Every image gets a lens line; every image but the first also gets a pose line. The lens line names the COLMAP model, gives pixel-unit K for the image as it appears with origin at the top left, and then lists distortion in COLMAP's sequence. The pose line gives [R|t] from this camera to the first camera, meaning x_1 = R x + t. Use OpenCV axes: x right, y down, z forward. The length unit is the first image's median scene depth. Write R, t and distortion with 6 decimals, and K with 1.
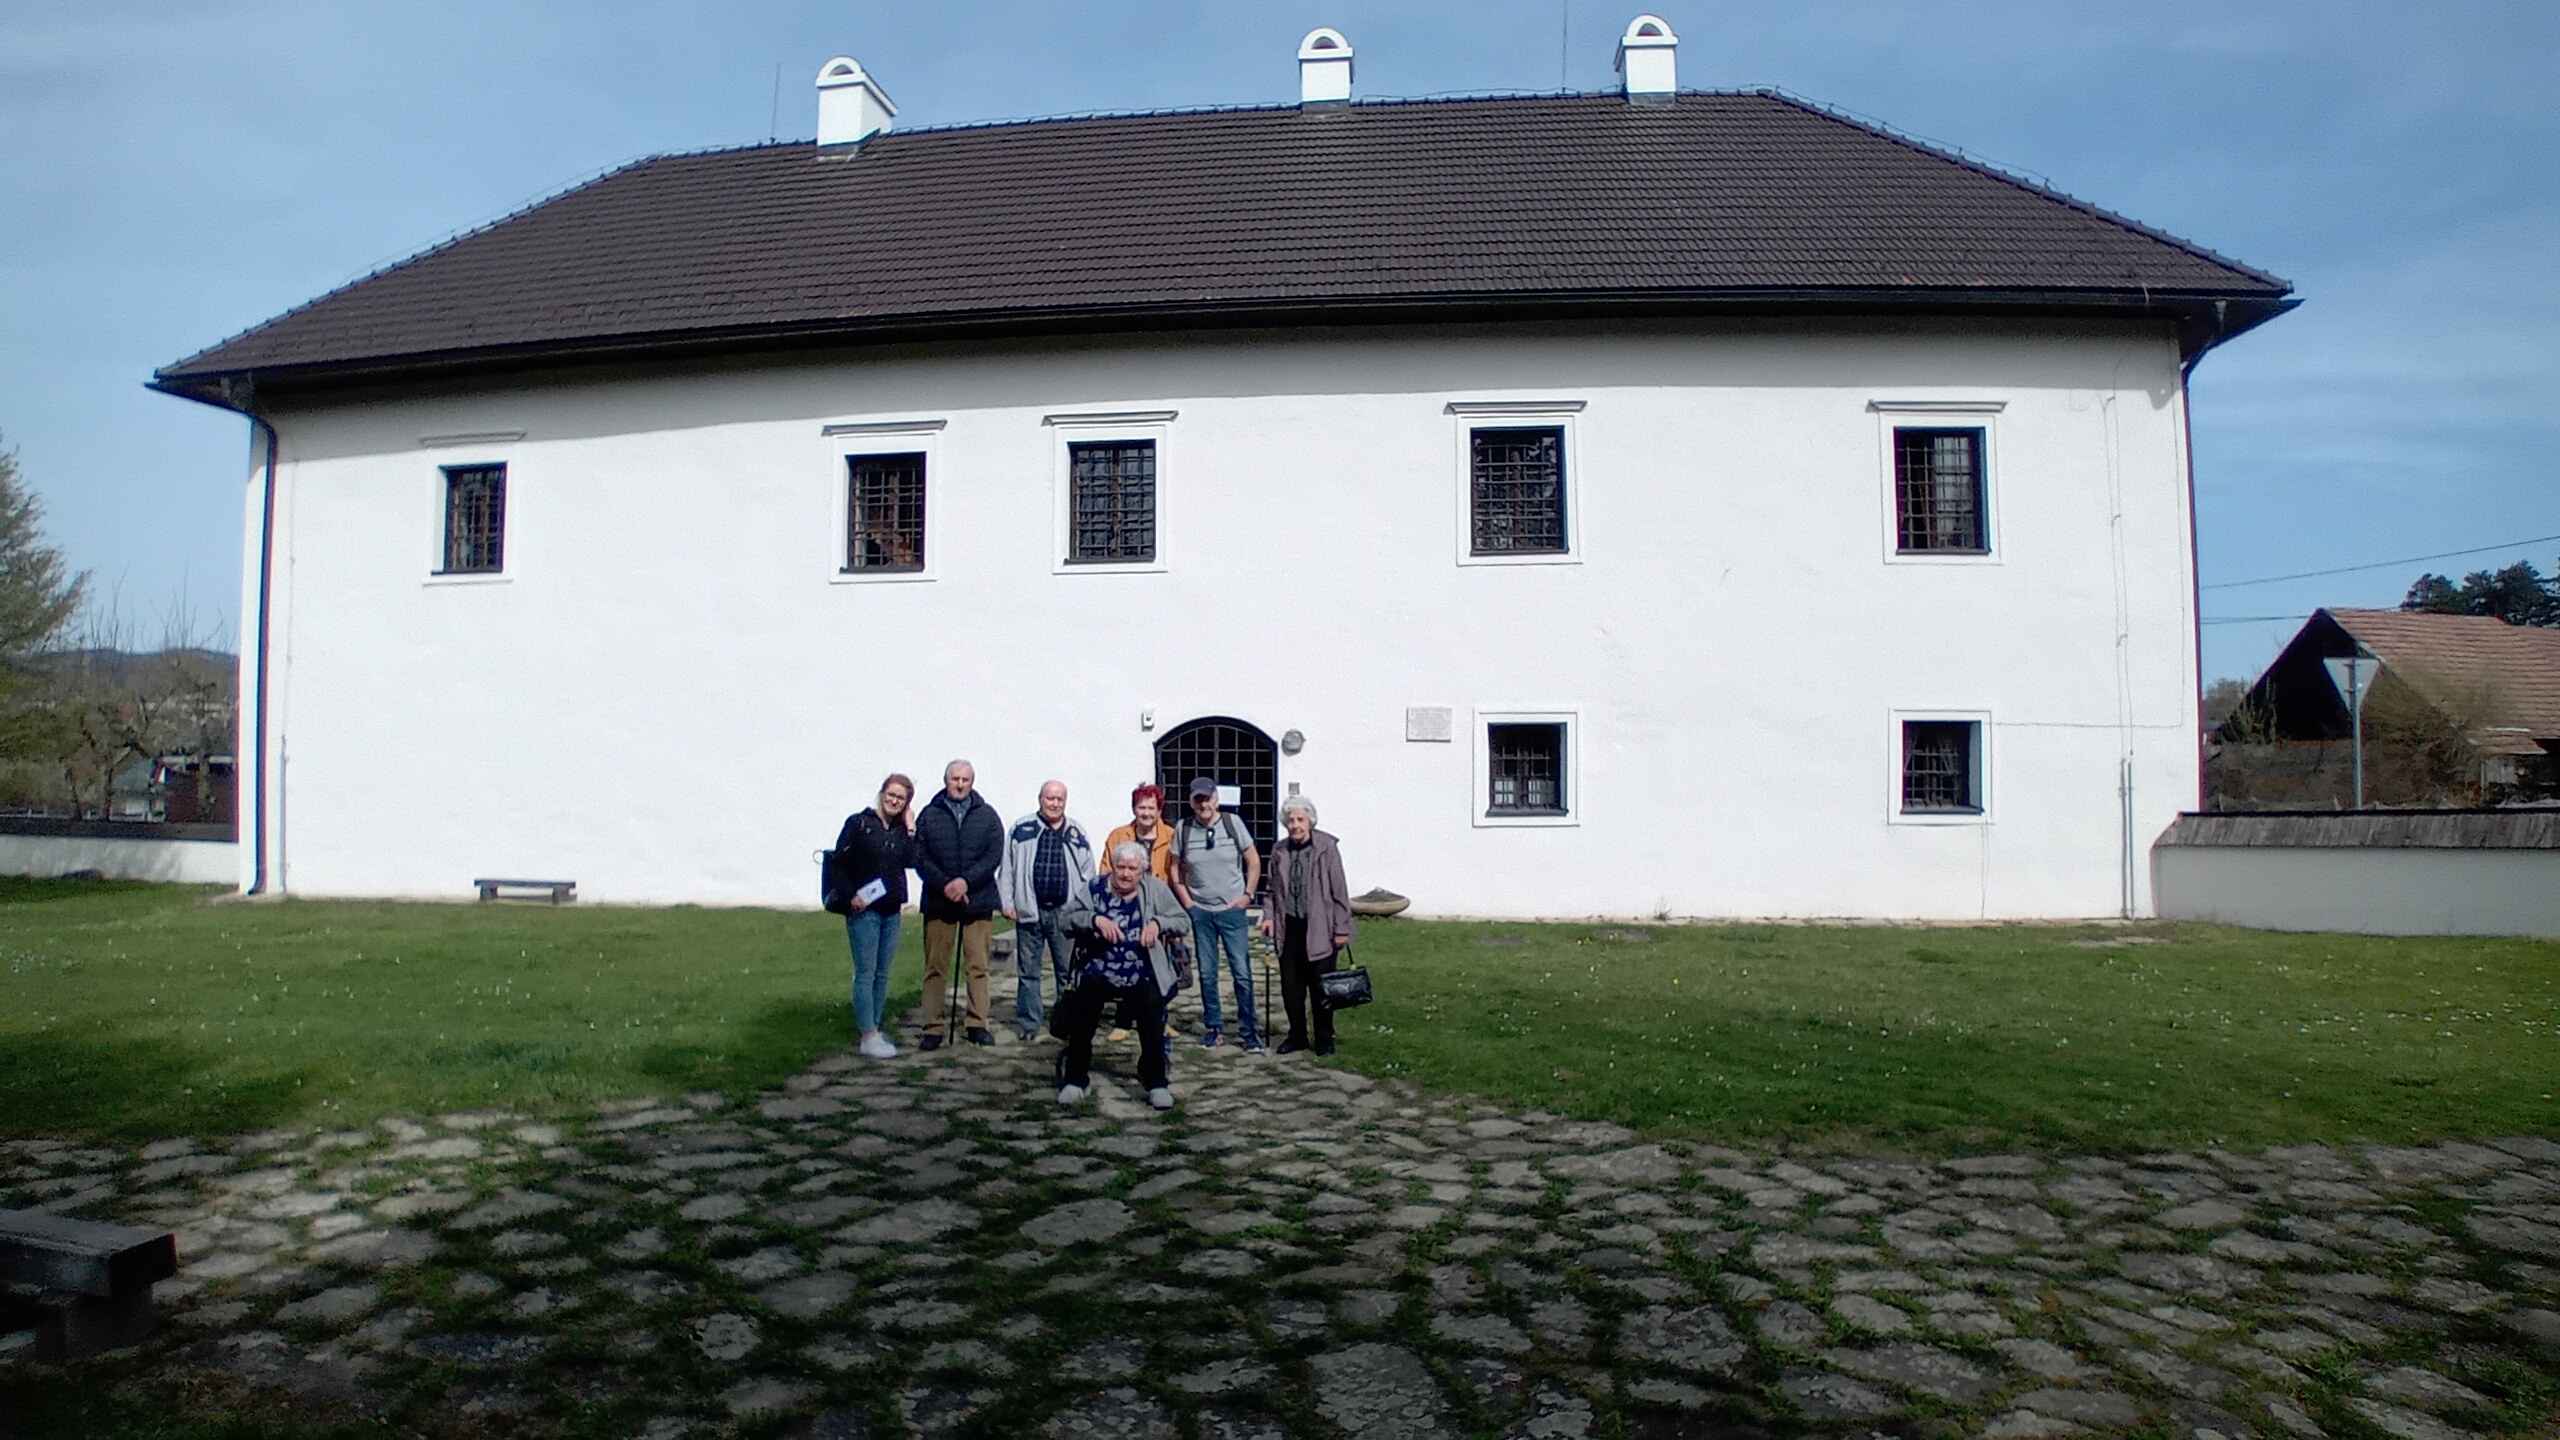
lens RADIAL K [[1313.5, 0, 1321.9], [0, 1313.5, 736.7], [0, 0, 1]] dist [-0.141769, 0.033365]
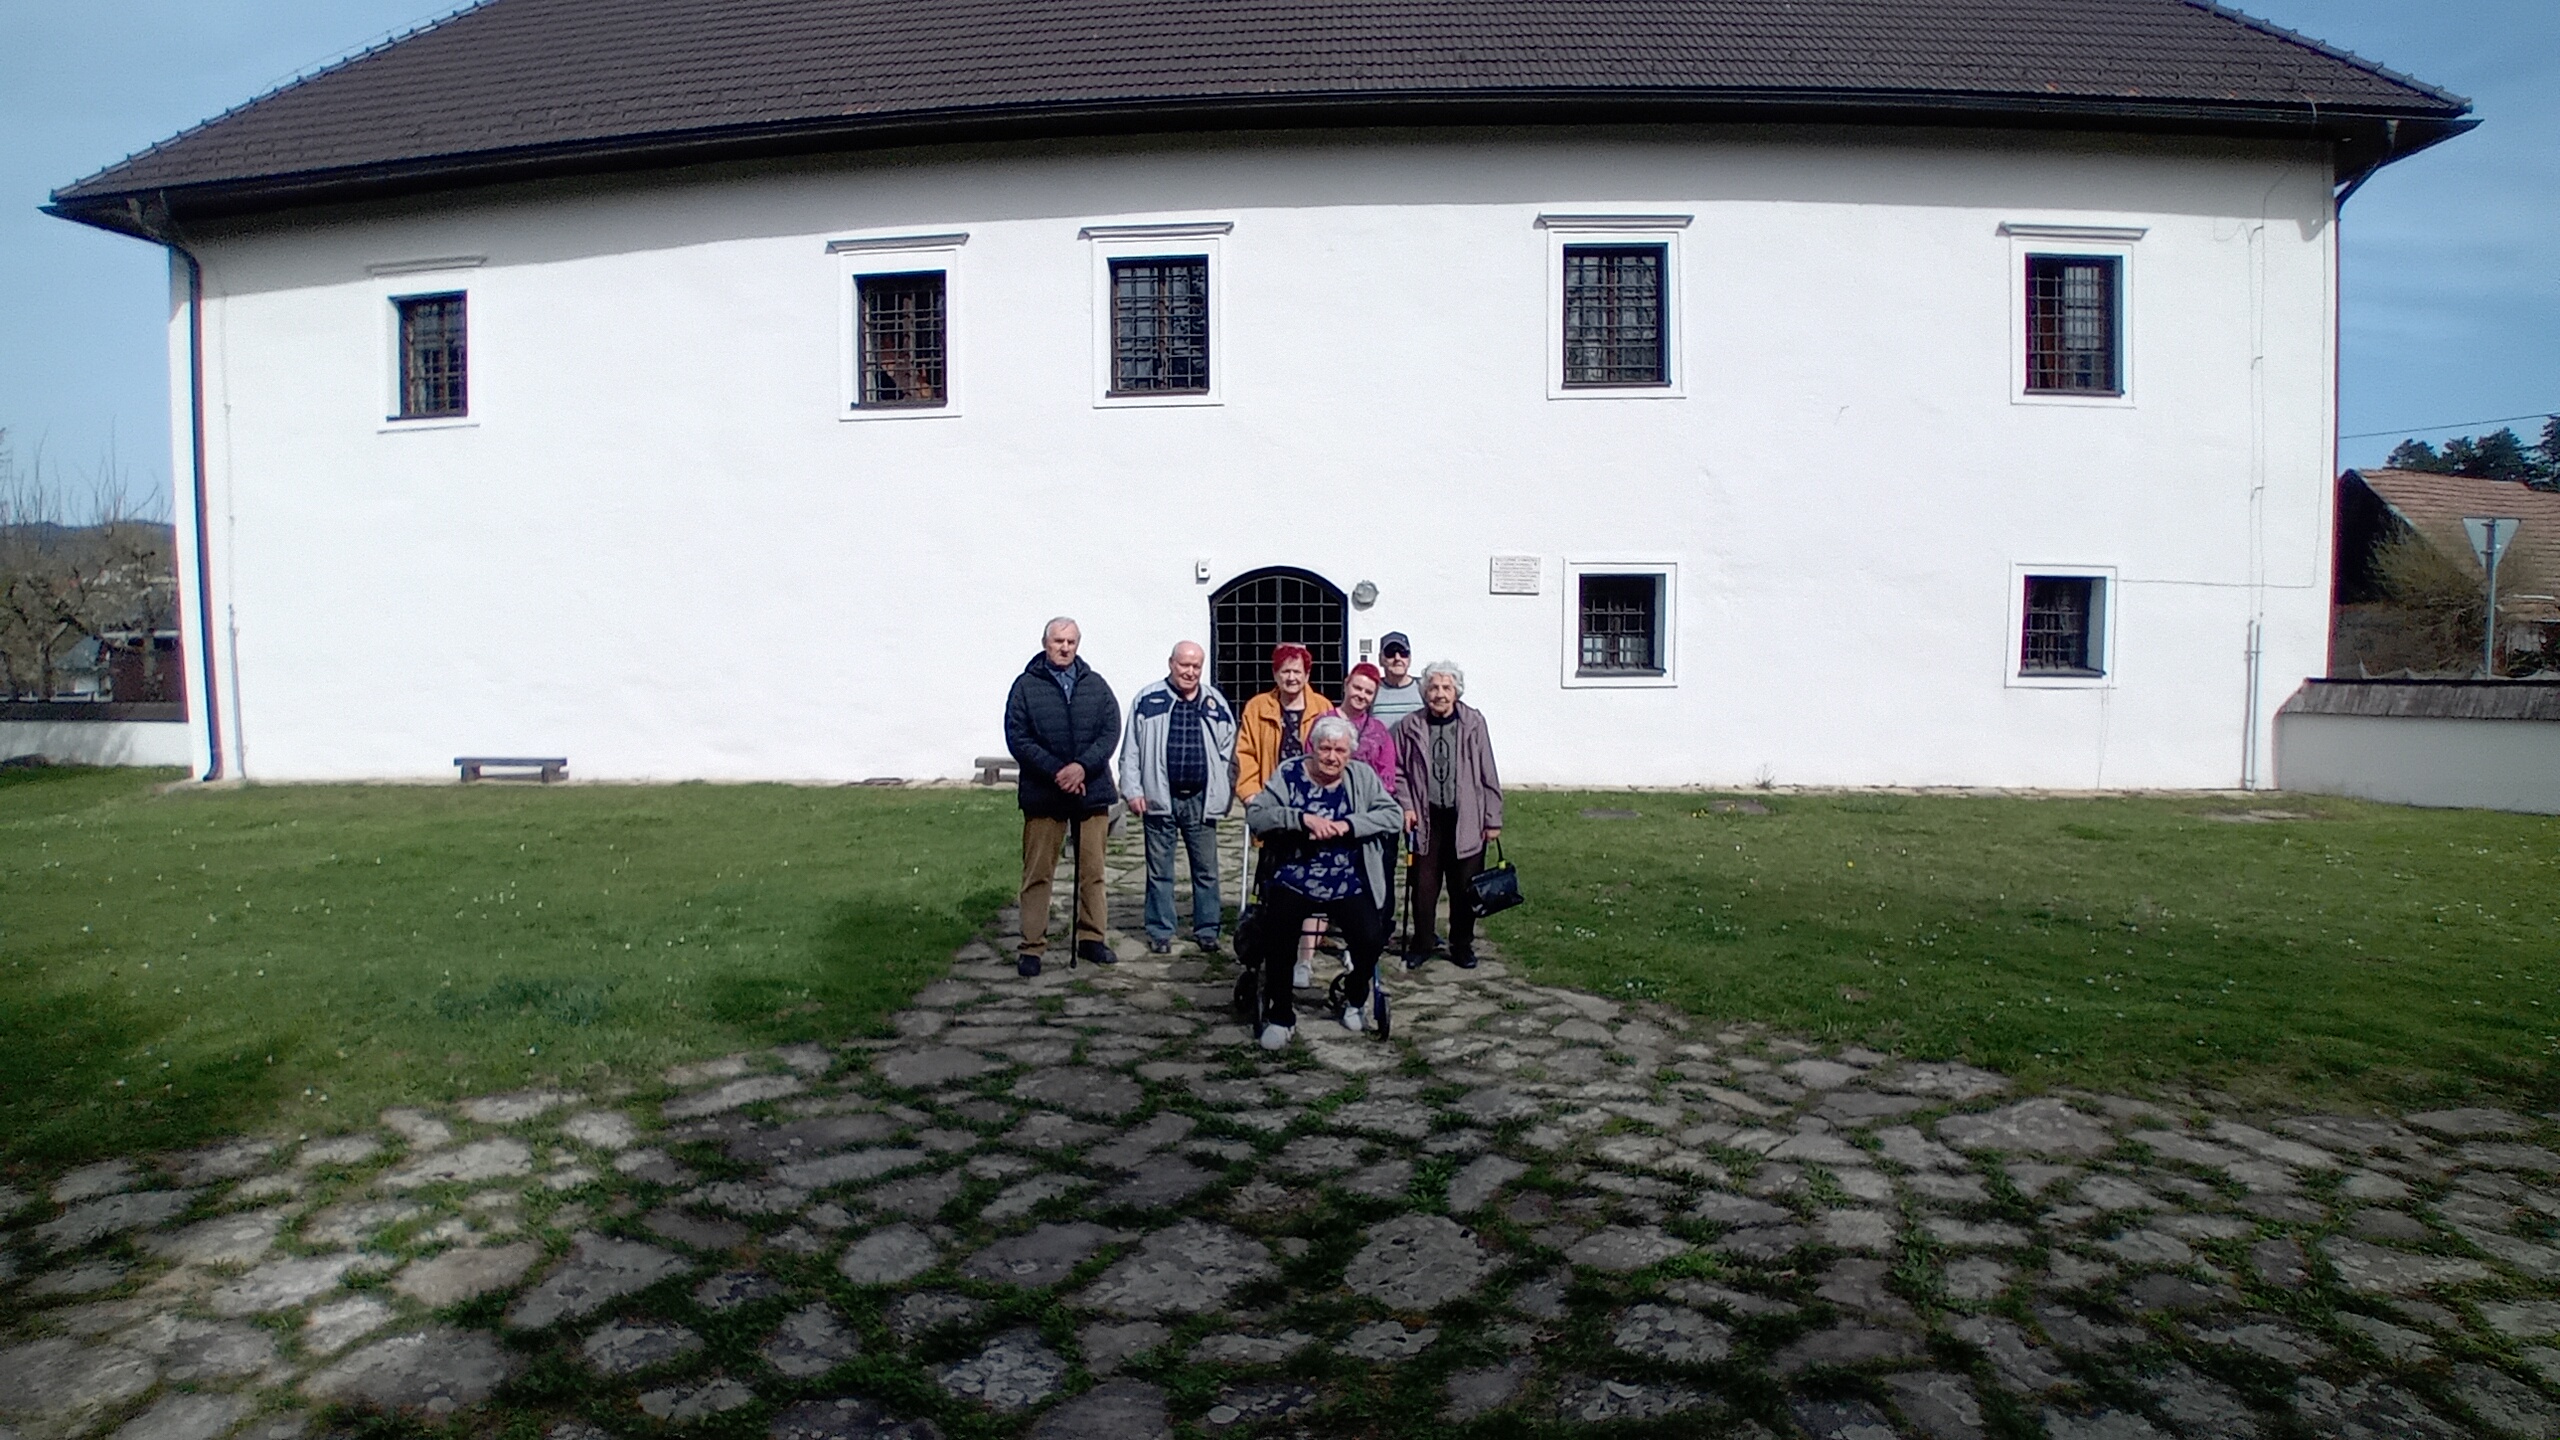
lens RADIAL K [[1313.5, 0, 1321.9], [0, 1313.5, 736.7], [0, 0, 1]] dist [-0.141769, 0.033365]
pose [[0.999718, -0.005149, 0.023202, -0.075440], [0.002582, 0.994000, 0.109346, 0.002492], [-0.023626, -0.109255, 0.993733, 0.093381]]
